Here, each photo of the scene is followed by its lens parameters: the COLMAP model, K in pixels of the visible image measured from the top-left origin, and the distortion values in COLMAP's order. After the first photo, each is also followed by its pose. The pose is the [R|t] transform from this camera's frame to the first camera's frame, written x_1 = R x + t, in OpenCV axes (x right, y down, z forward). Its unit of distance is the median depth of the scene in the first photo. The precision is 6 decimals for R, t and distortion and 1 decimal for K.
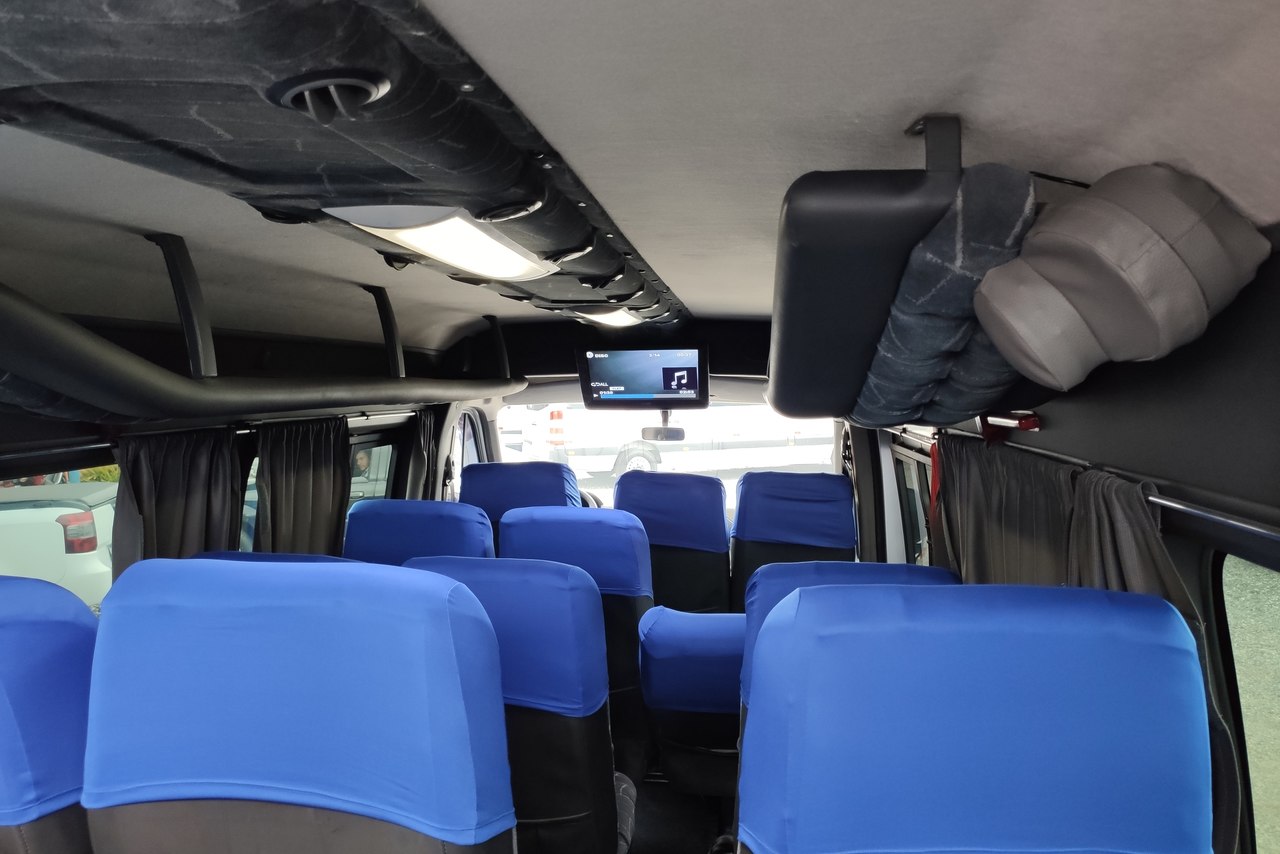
lens RADIAL K [[980.4, 0, 636.4], [0, 980.4, 419.8], [0, 0, 1]] dist [0.056204, -0.093627]
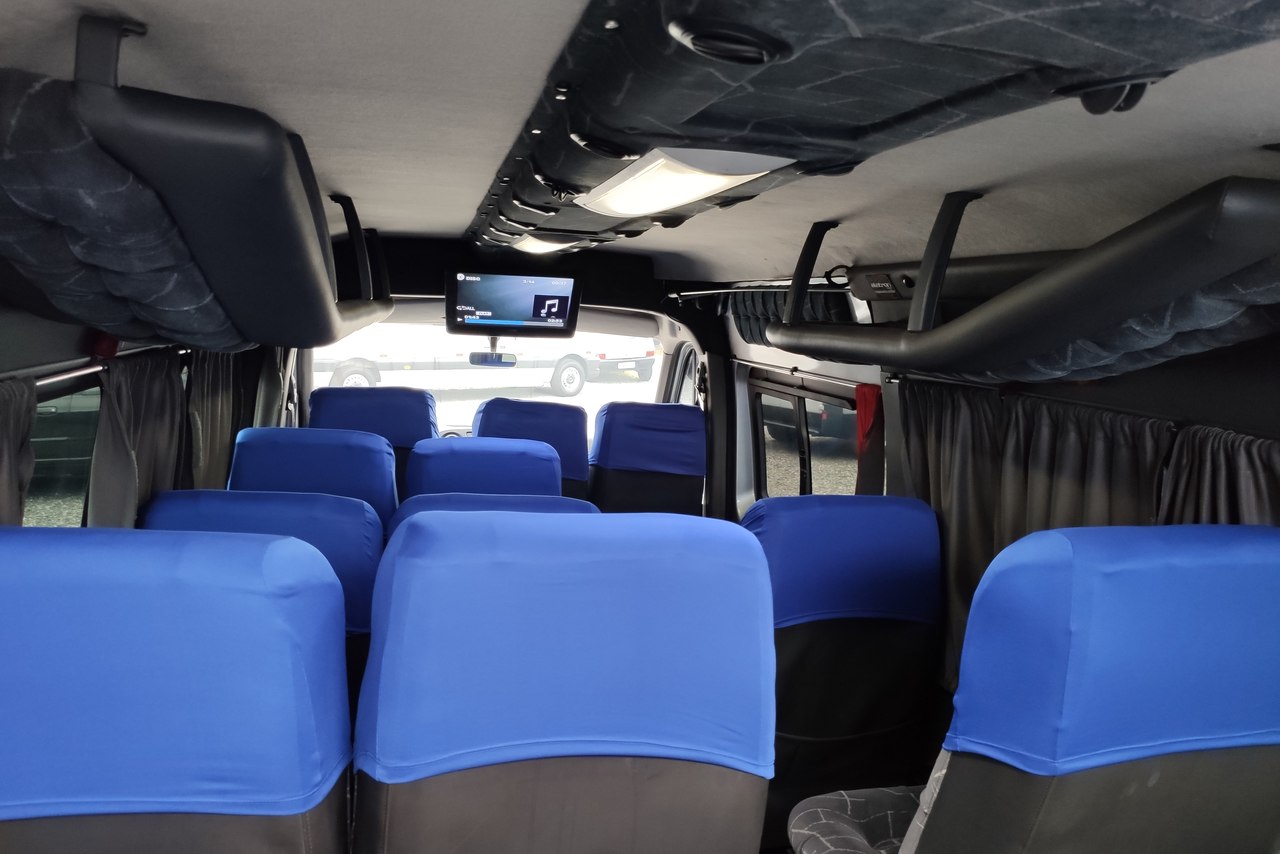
lens RADIAL K [[980.4, 0, 630.3], [0, 980.4, 425.2], [0, 0, 1]] dist [0.056204, -0.093627]
pose [[0.946105, 0.011553, 0.323654, -0.198453], [-0.040109, 0.995850, 0.081699, -0.007112], [-0.321367, -0.090278, 0.942642, 0.027878]]
